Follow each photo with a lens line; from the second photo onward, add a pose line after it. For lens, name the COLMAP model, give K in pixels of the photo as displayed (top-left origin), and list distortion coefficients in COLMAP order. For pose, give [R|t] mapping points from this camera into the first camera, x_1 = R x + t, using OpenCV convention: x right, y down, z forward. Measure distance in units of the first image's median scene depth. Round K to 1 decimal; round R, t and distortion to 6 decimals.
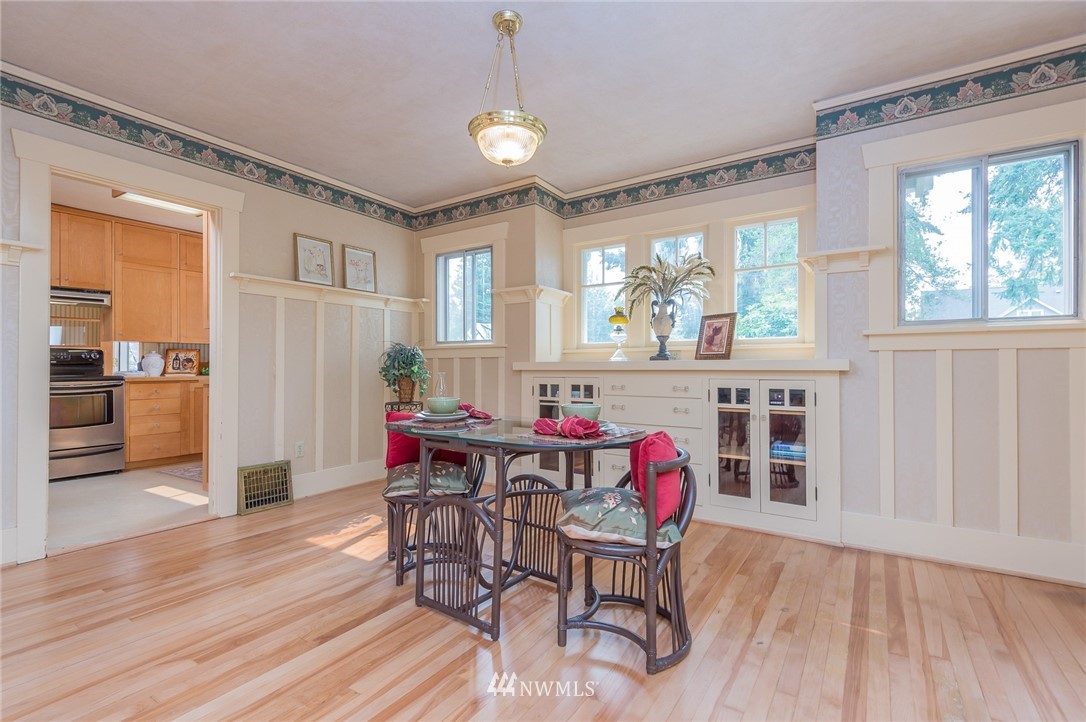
lens RADIAL K [[504.8, 0, 542.1], [0, 504.8, 363.6], [0, 0, 1]] dist [0.023059, -0.002442]
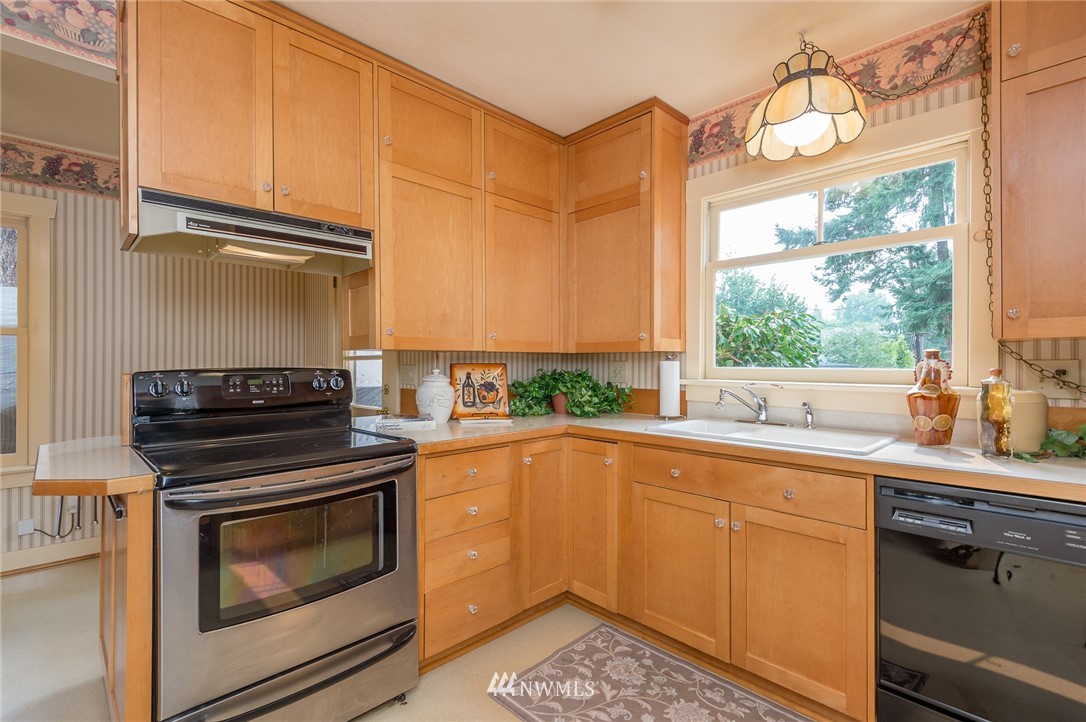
lens RADIAL K [[504.8, 0, 545.0], [0, 504.8, 357.0], [0, 0, 1]] dist [0.023059, -0.002442]
pose [[0.979672, -0.005247, -0.200535, -0.608764], [0.003396, 0.999948, -0.009573, -0.032757], [0.200575, 0.008697, 0.979640, 0.610117]]
